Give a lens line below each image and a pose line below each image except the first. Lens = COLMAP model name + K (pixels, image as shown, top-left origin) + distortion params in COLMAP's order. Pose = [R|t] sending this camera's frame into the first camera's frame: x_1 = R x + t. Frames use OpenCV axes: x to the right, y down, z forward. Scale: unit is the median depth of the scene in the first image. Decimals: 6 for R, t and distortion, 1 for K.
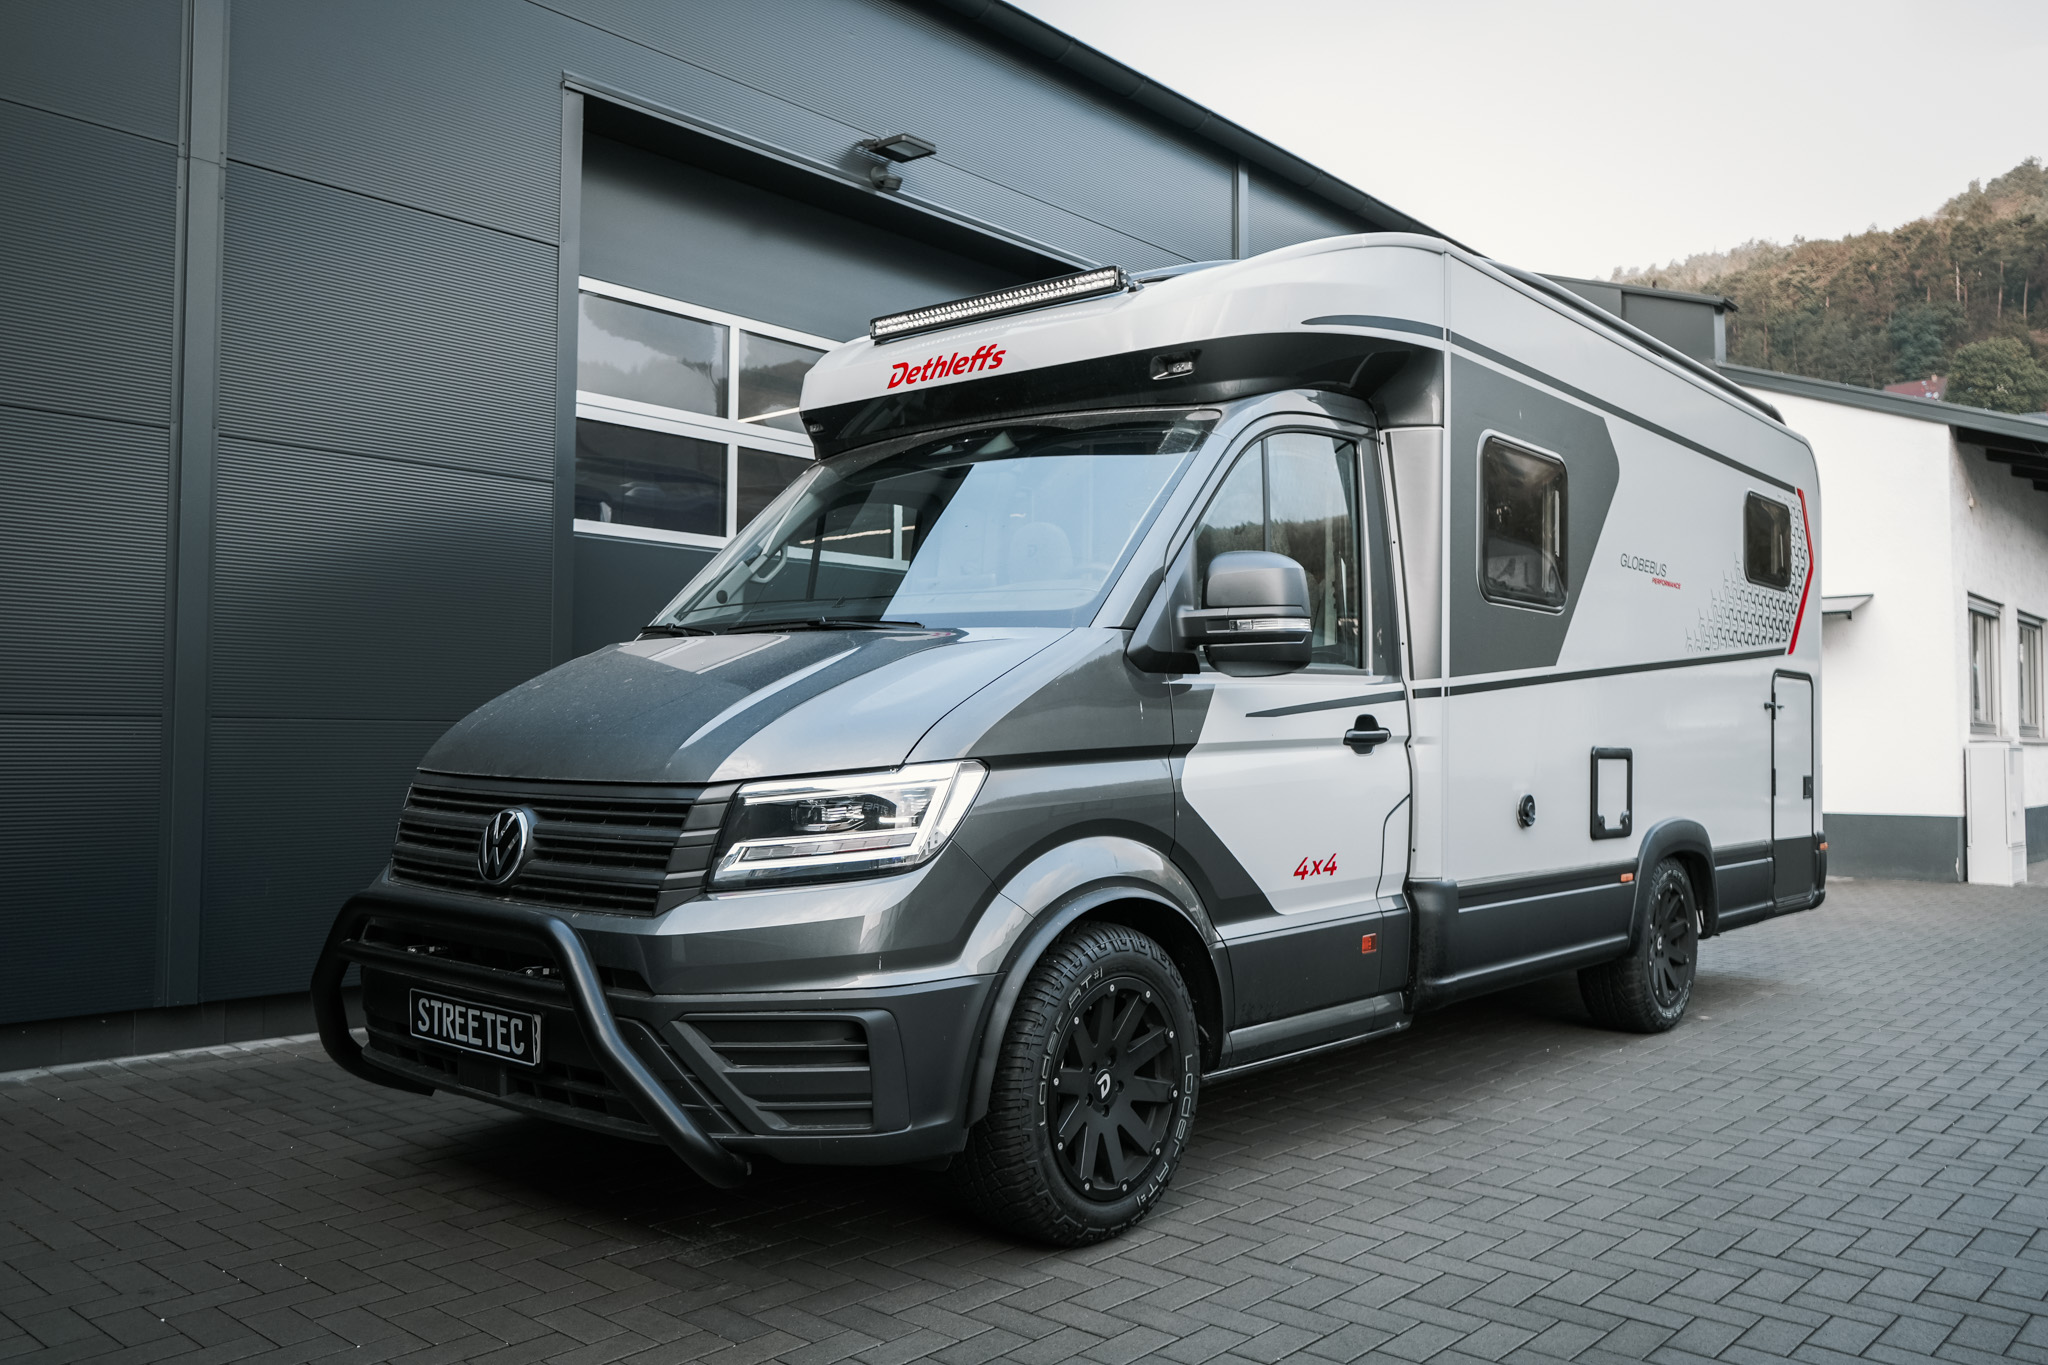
lens RADIAL K [[1636.7, 0, 1019.9], [0, 1636.7, 691.7], [0, 0, 1]] dist [-0.022940, 0.020227]
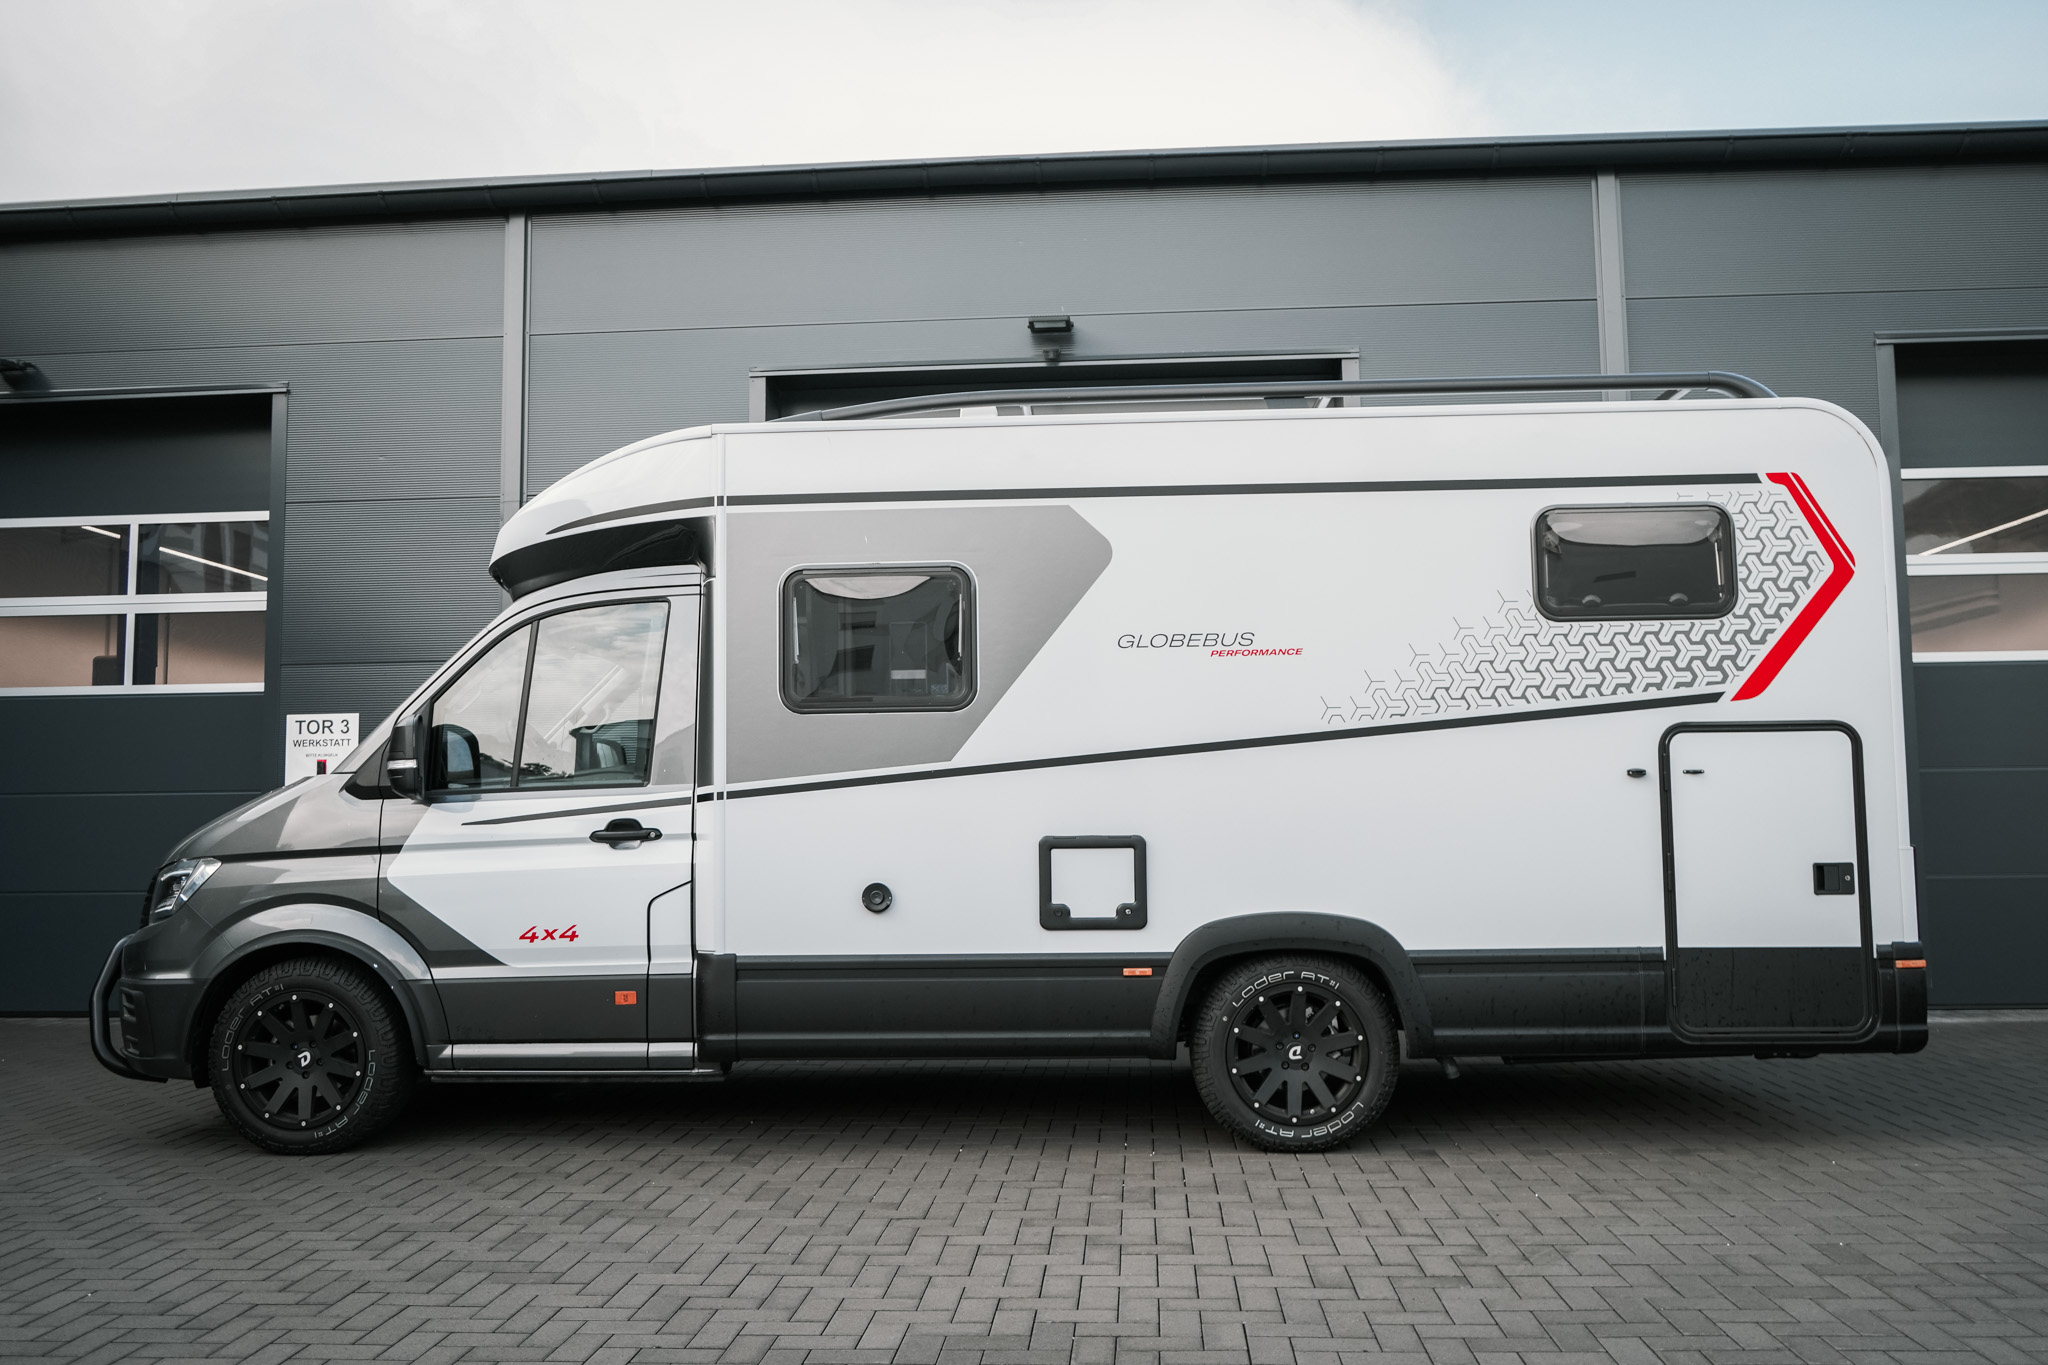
lens RADIAL K [[1636.7, 0, 1019.7], [0, 1636.7, 685.1], [0, 0, 1]] dist [-0.022940, 0.020227]
pose [[0.607305, -0.080569, -0.790373, 1.445937], [0.043555, 0.996725, -0.068137, 0.011078], [0.793274, 0.006955, 0.608825, 0.469552]]
